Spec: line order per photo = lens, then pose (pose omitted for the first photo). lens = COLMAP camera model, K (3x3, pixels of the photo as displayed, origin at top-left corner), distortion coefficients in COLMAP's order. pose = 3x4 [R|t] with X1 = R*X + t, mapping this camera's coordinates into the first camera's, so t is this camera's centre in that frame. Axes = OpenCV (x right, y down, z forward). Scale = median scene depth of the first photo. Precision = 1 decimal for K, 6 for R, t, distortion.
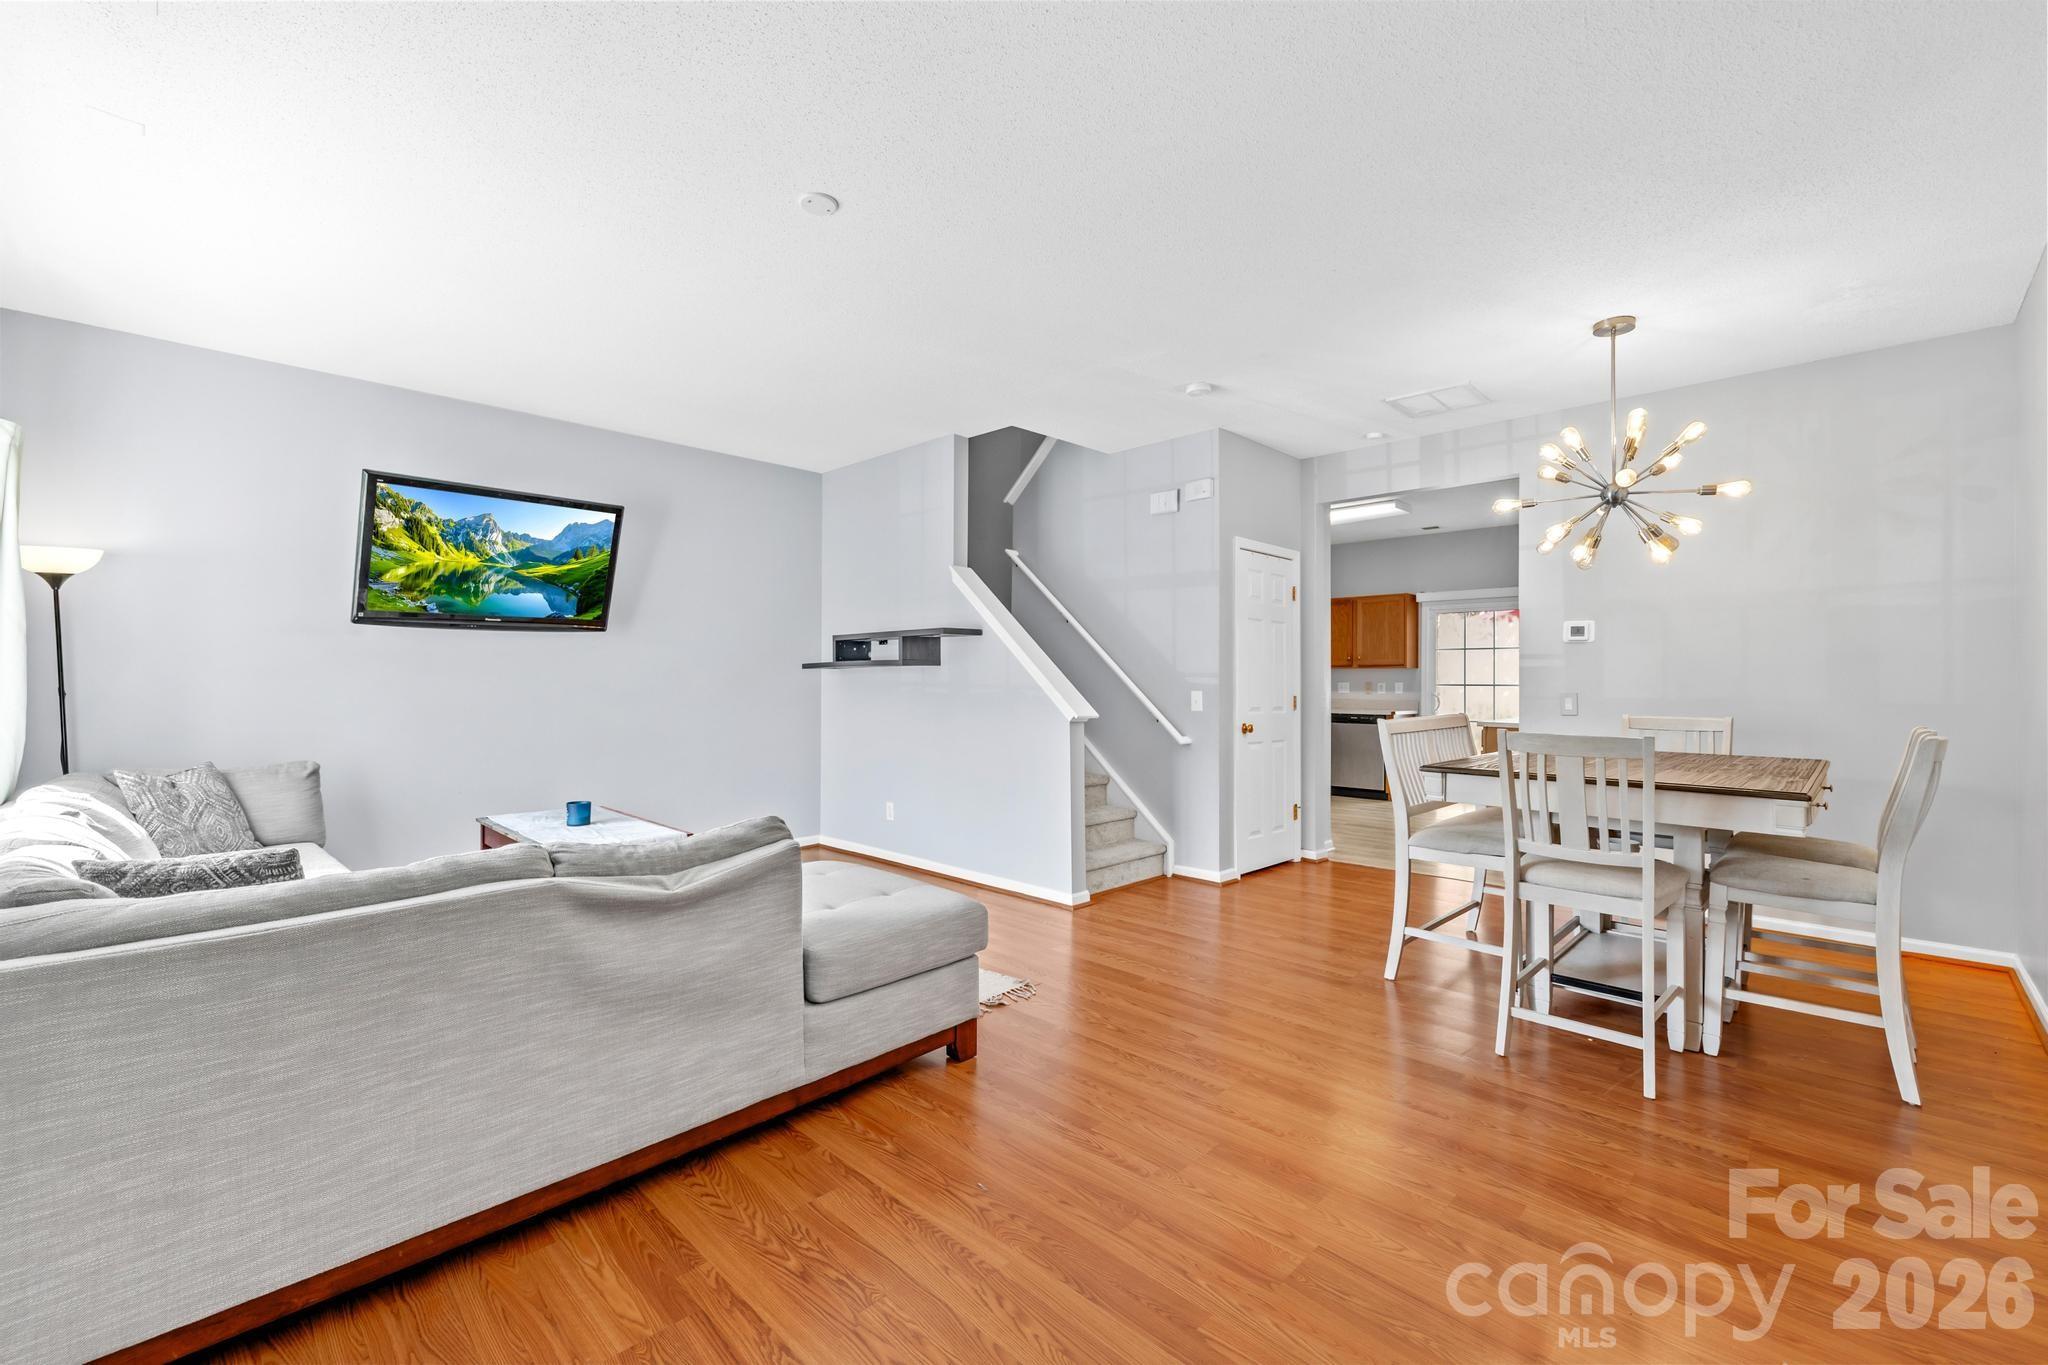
lens RADIAL K [[873.1, 0, 1029.1], [0, 873.1, 645.5], [0, 0, 1]] dist [-0.000461, -0.000042]
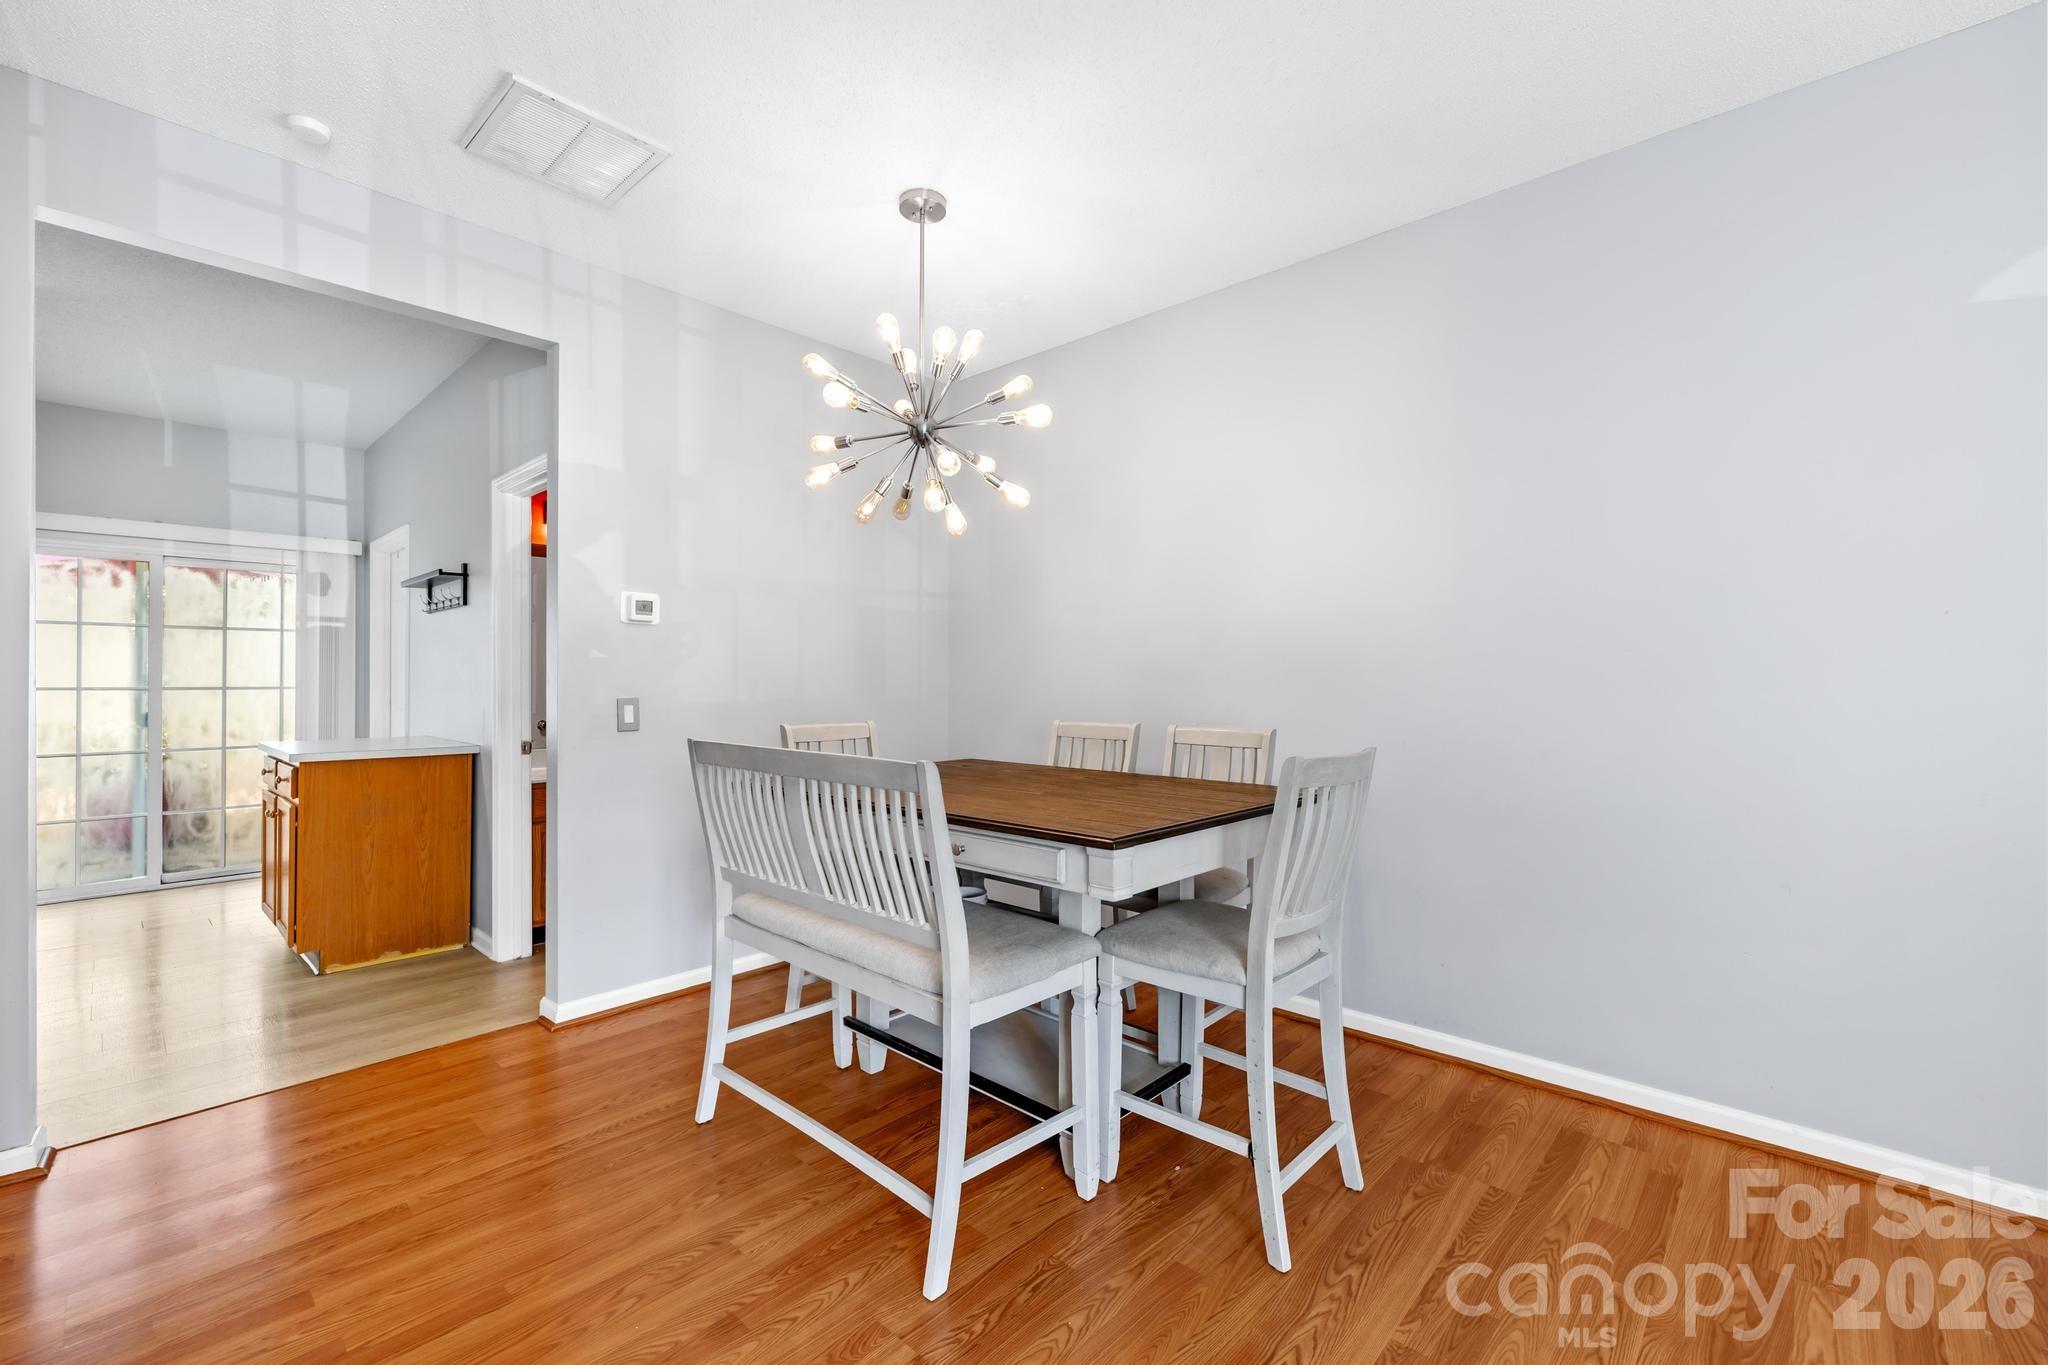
lens RADIAL K [[859.3, 0, 1028.1], [0, 859.3, 676.3], [0, 0, 1]] dist [0.000153, -0.000133]
pose [[-0.016589, -0.004871, 0.999851, -0.055533], [-0.034179, 0.999406, 0.004301, 0.025946], [-0.999278, -0.034103, -0.016746, 0.754825]]
